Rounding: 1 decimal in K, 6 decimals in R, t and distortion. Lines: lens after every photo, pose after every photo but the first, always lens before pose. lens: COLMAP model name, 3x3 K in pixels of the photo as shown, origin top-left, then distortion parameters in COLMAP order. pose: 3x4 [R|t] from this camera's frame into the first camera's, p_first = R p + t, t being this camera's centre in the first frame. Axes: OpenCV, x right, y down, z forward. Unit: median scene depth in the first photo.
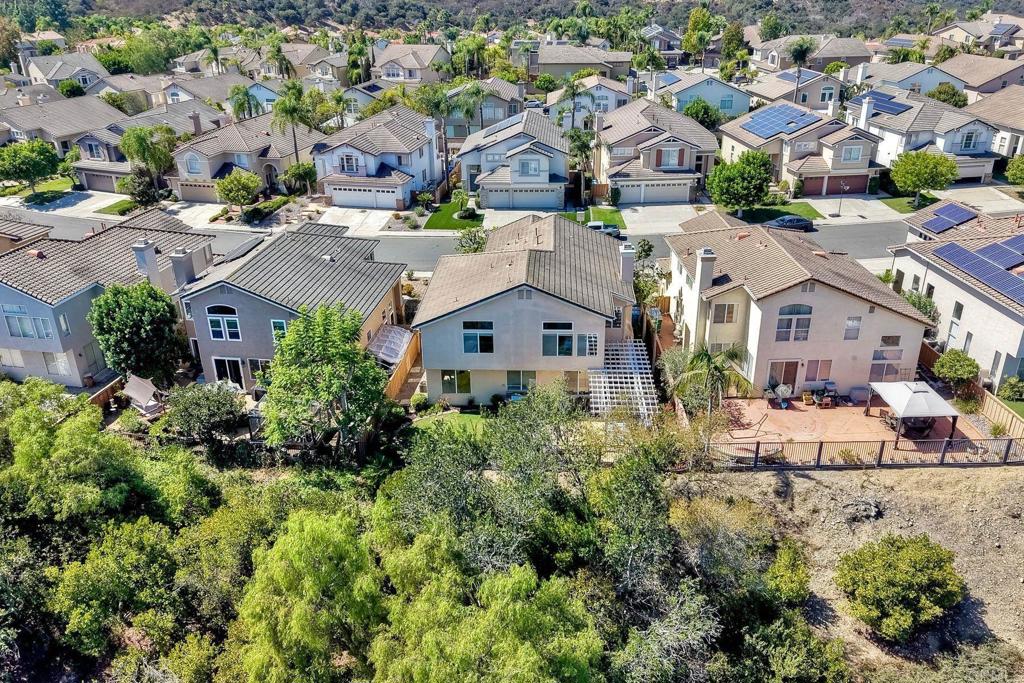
lens RADIAL K [[808.6, 0, 512.0], [0, 808.6, 341.5], [0, 0, 1]] dist [0.063511, -0.106296]
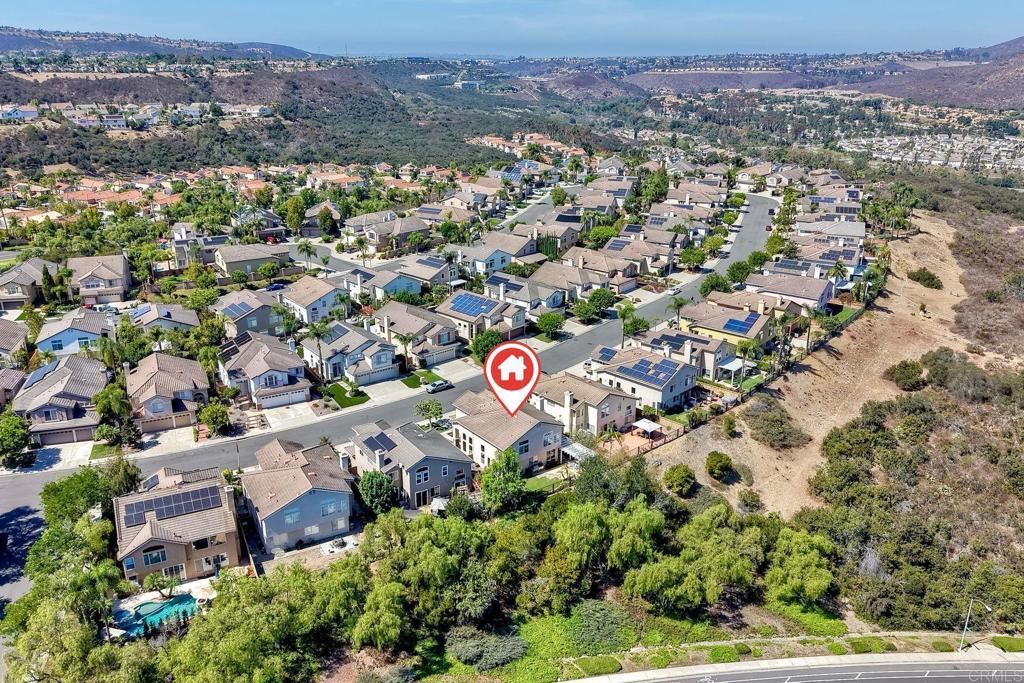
lens RADIAL K [[803.2, 0, 512.0], [0, 803.2, 341.5], [0, 0, 1]] dist [0.107819, -0.164438]
pose [[0.760223, -0.204051, 0.616786, -0.838947], [0.258319, 0.966059, 0.001209, -0.182422], [-0.596098, 0.158408, 0.787130, -0.549925]]
